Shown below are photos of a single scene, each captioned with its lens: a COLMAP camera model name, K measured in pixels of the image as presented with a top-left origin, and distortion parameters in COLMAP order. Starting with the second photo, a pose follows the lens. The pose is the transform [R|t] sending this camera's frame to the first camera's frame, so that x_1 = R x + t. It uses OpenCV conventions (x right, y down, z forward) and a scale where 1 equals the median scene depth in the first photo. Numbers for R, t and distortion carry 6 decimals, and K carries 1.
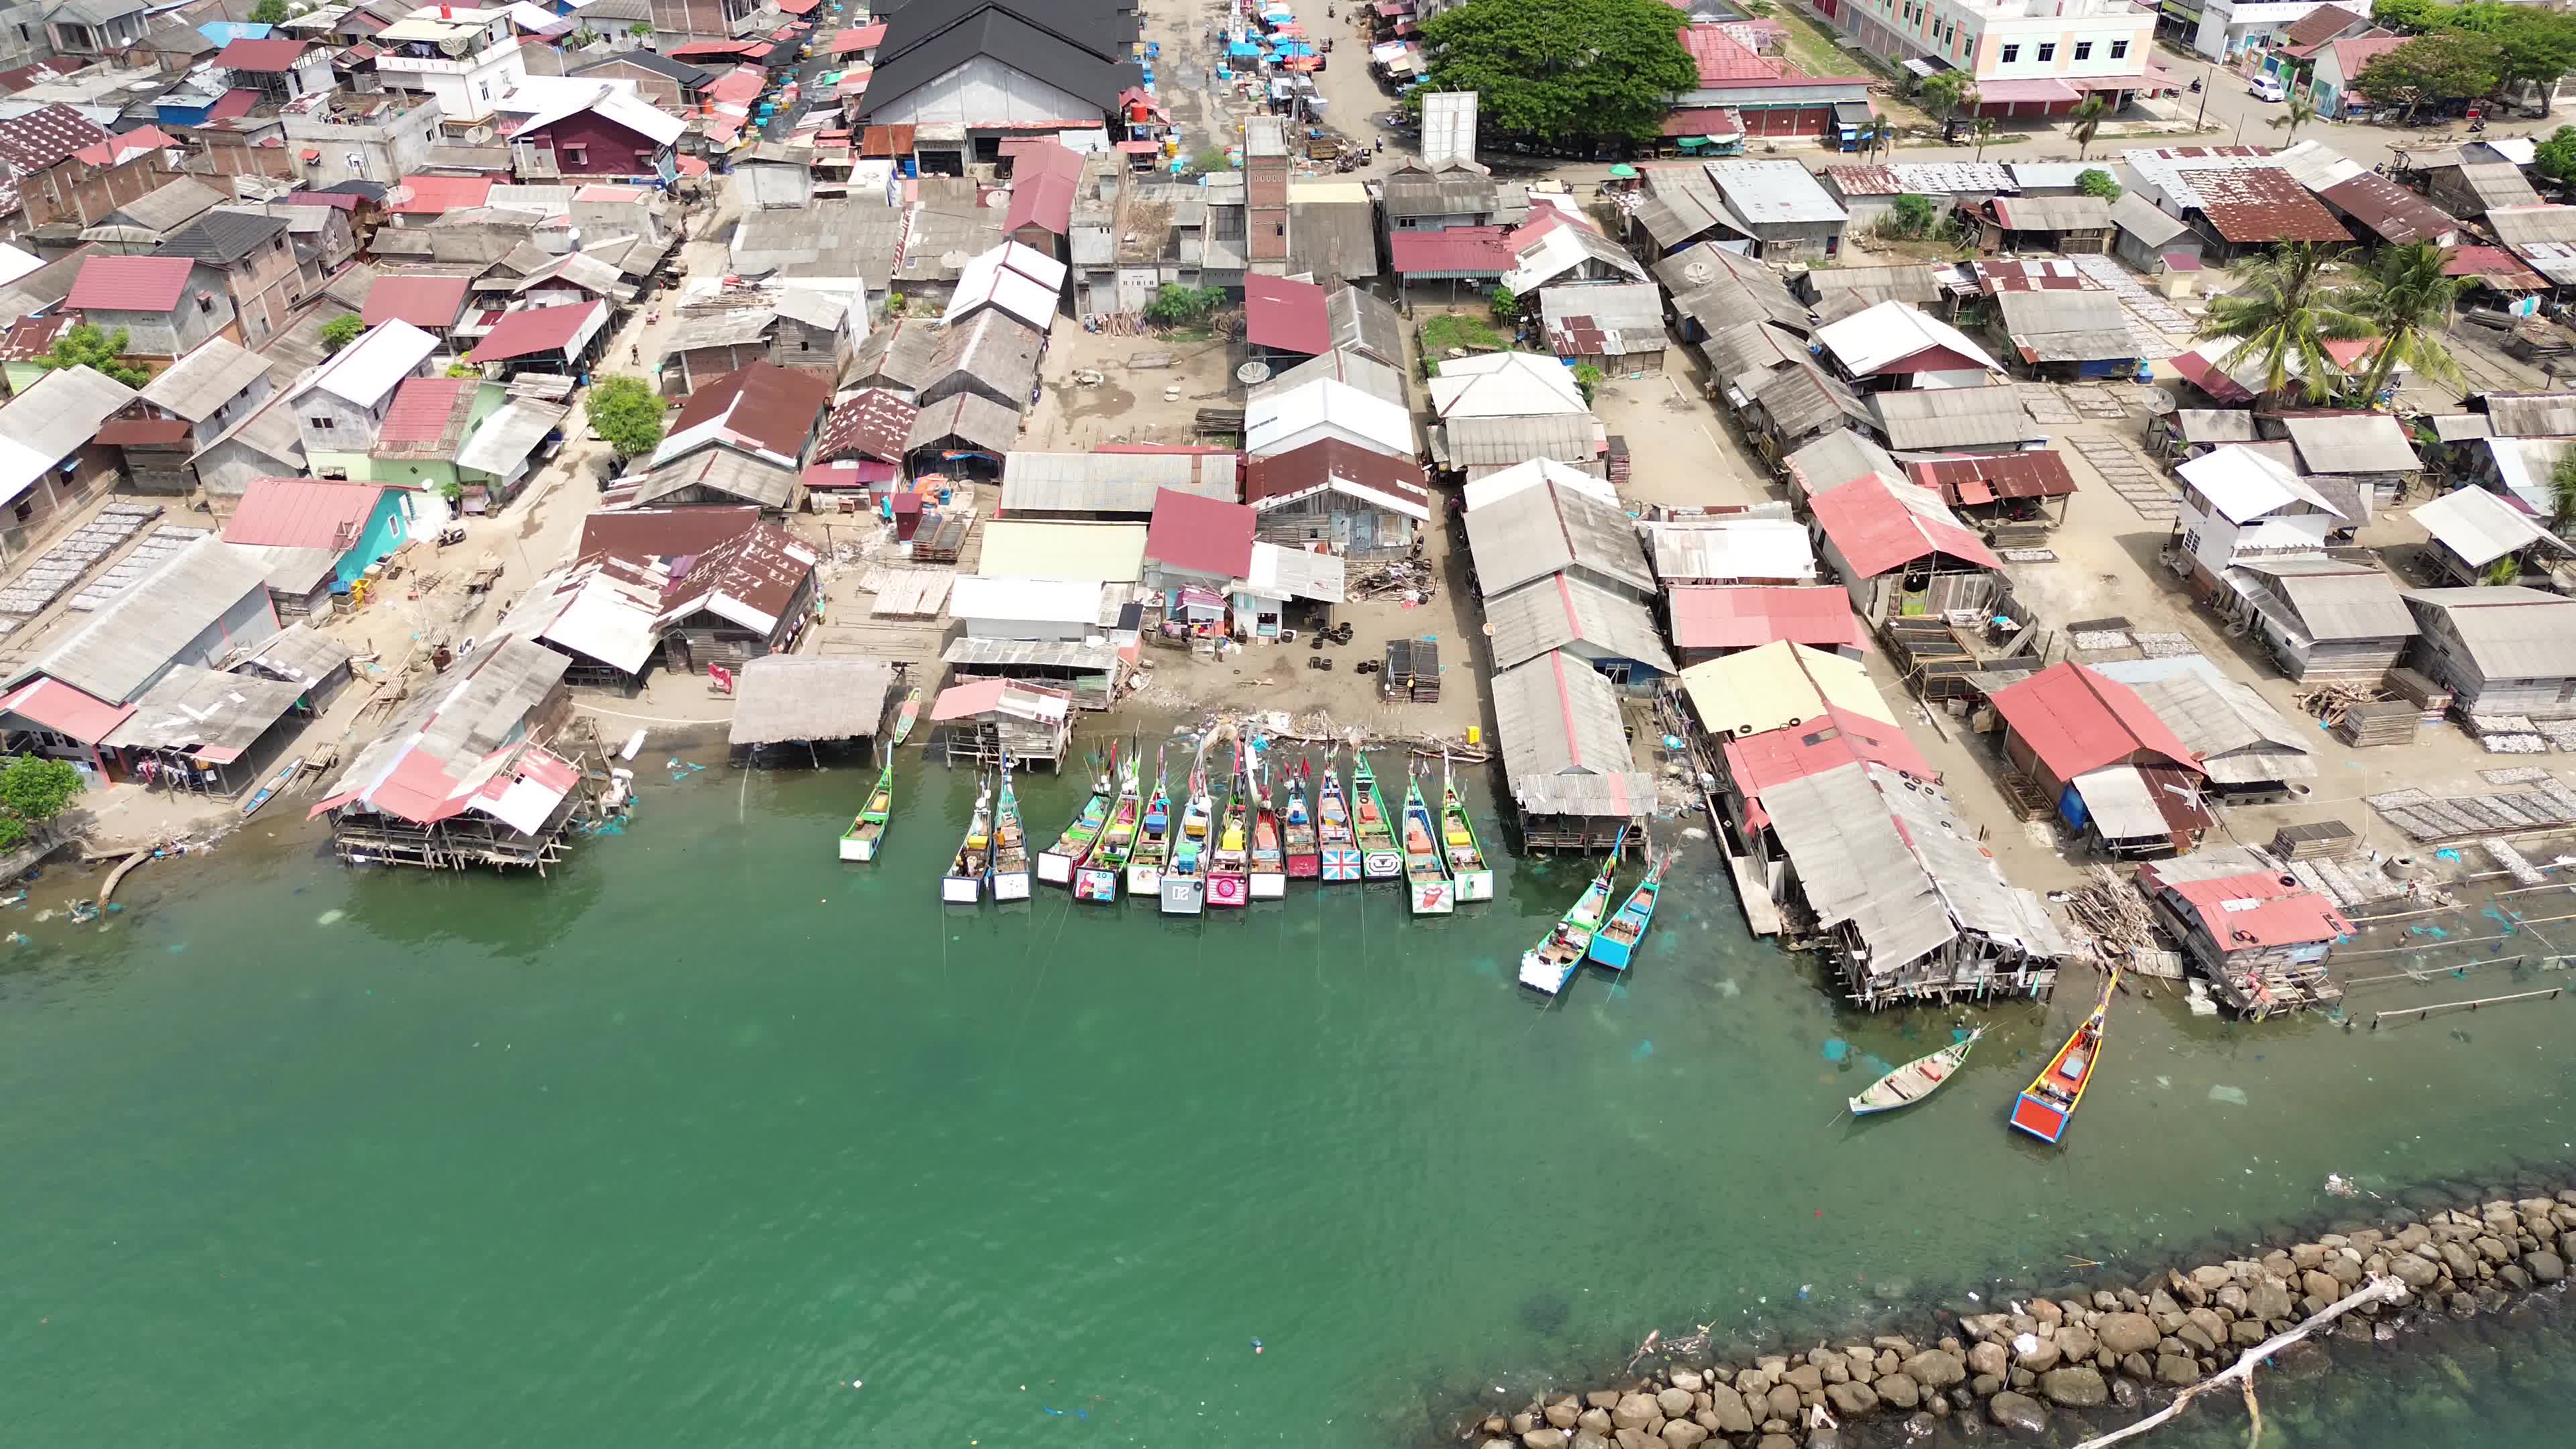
lens RADIAL K [[2015.4, 0, 1289.1], [0, 2015.4, 778.0], [0, 0, 1]] dist [0.041338, -0.048438]
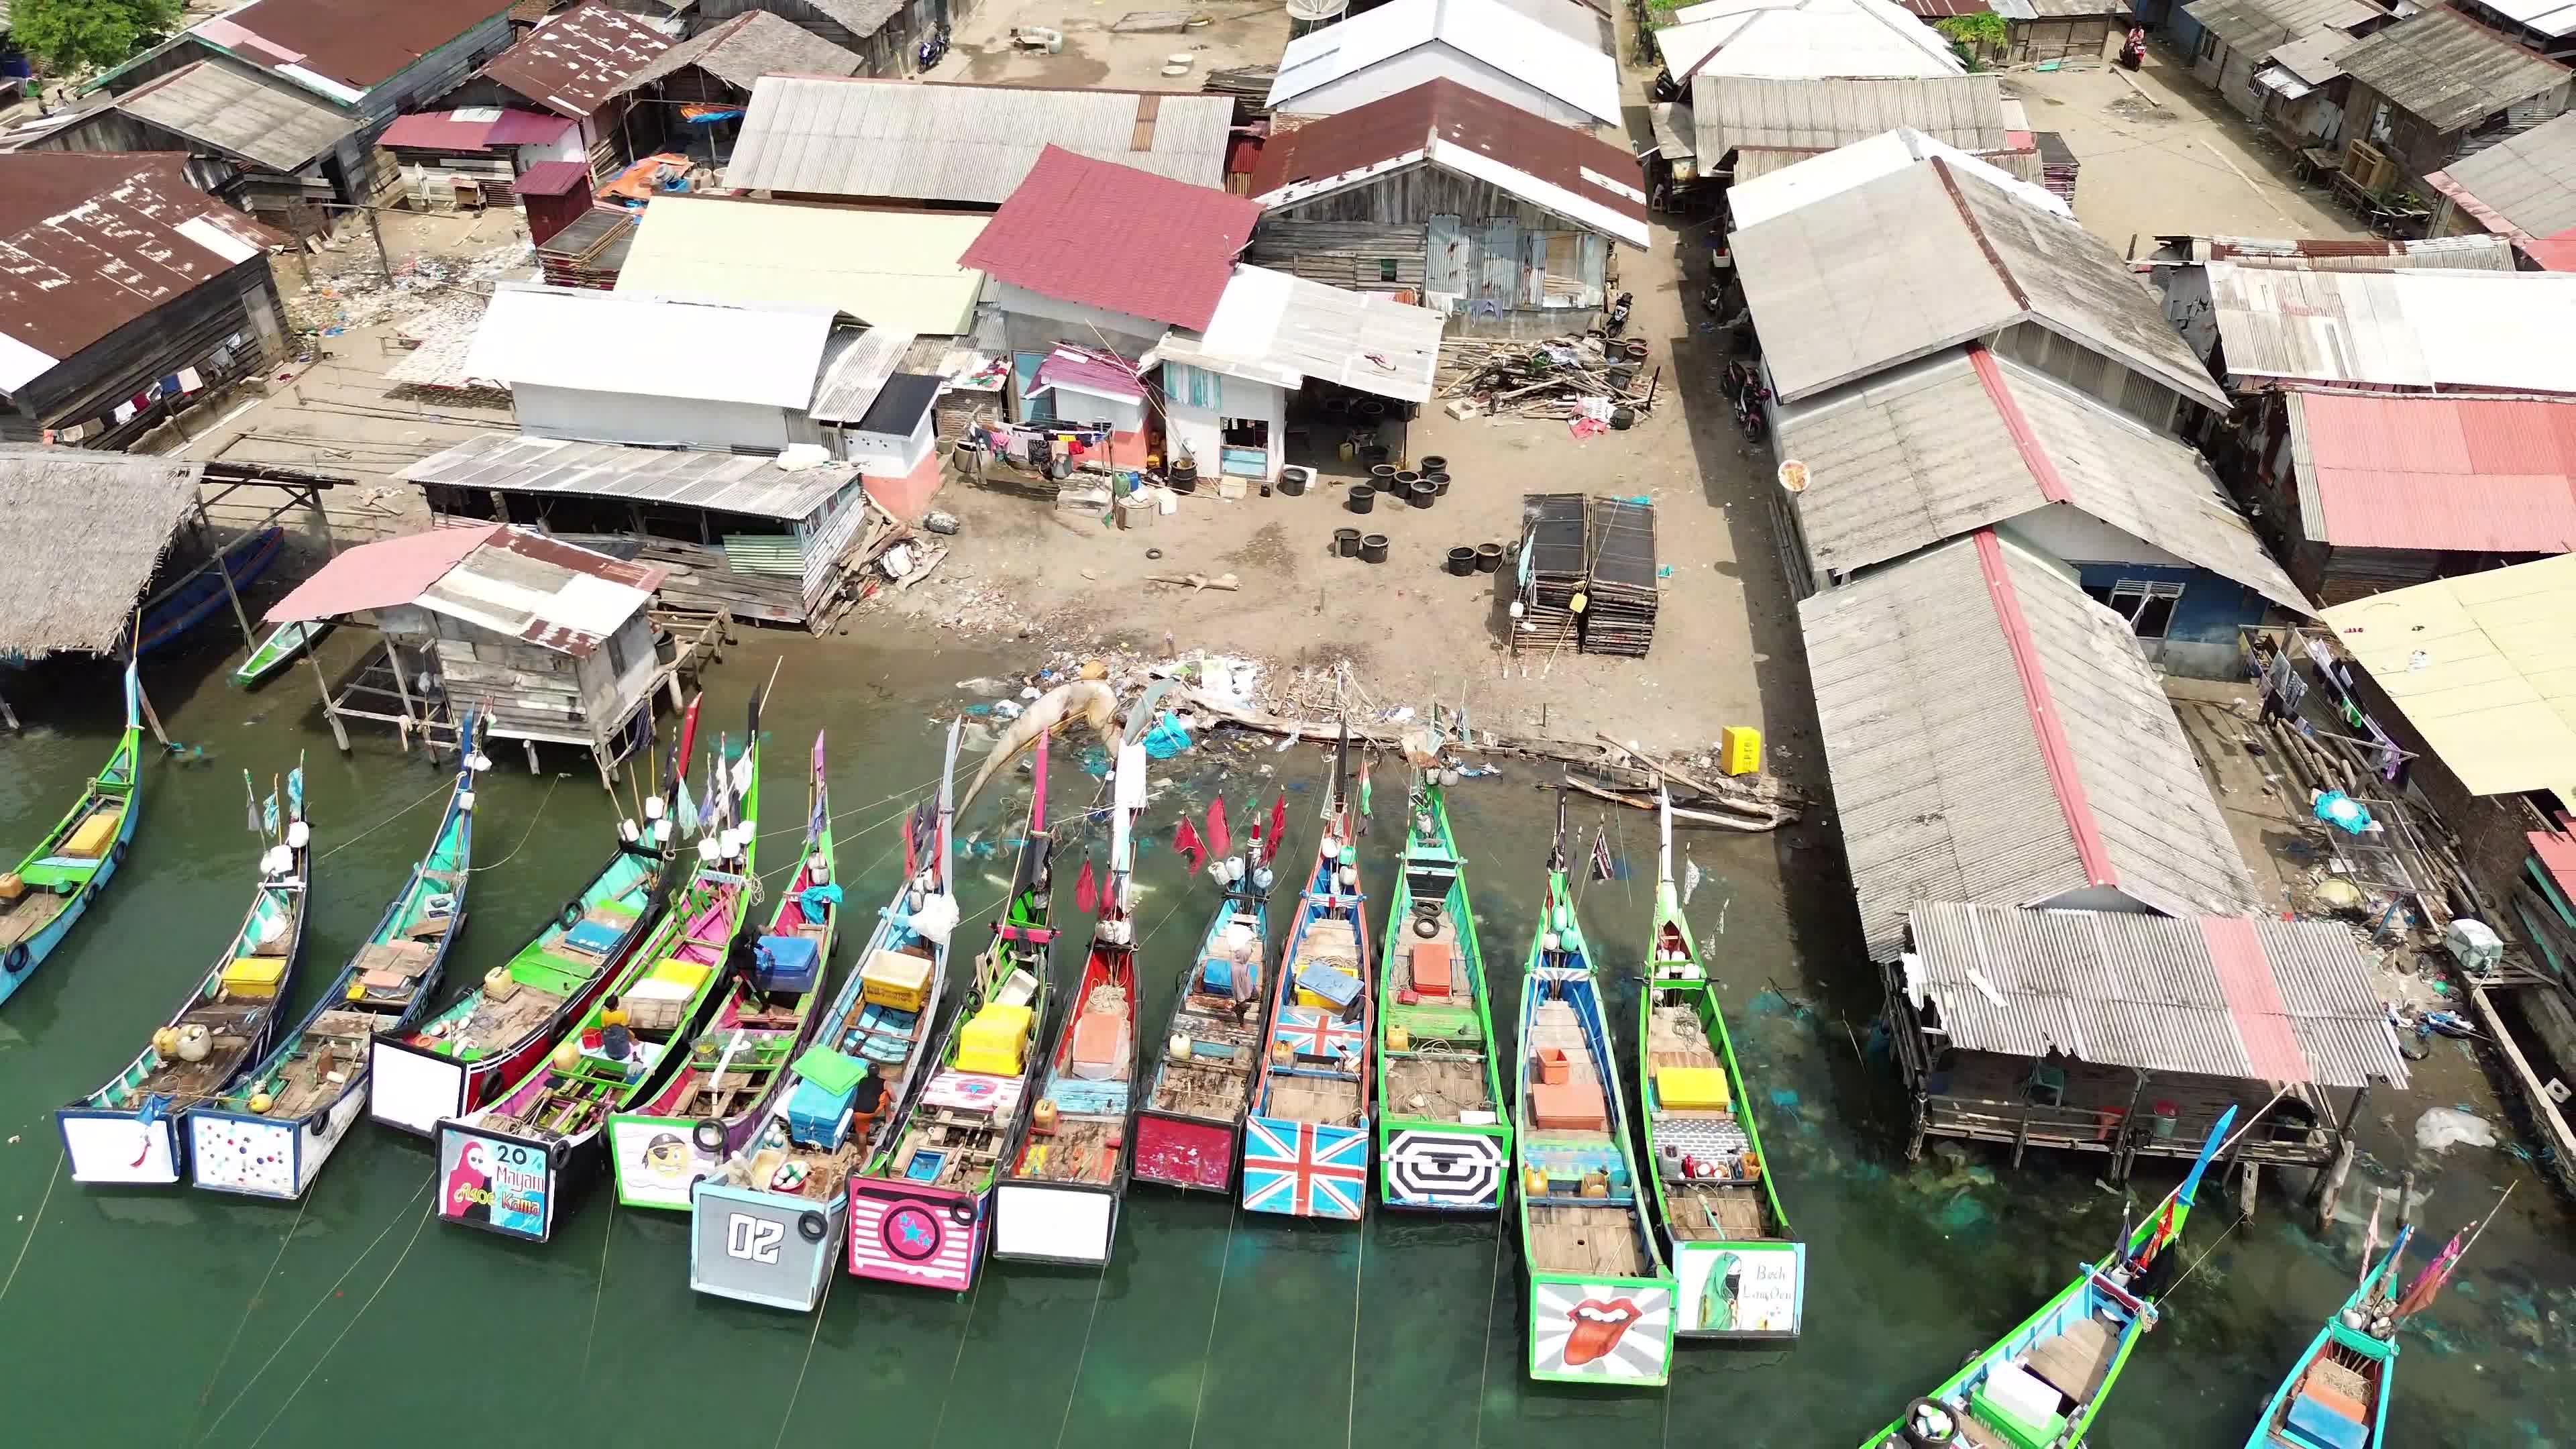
lens RADIAL K [[2015.4, 0, 1265.7], [0, 2015.4, 727.0], [0, 0, 1]] dist [0.041338, -0.048438]
pose [[0.993501, 0.063688, -0.094342, 0.036982], [-0.063292, 0.997969, 0.007186, -0.021495], [0.094608, -0.001169, 0.995514, 0.583512]]
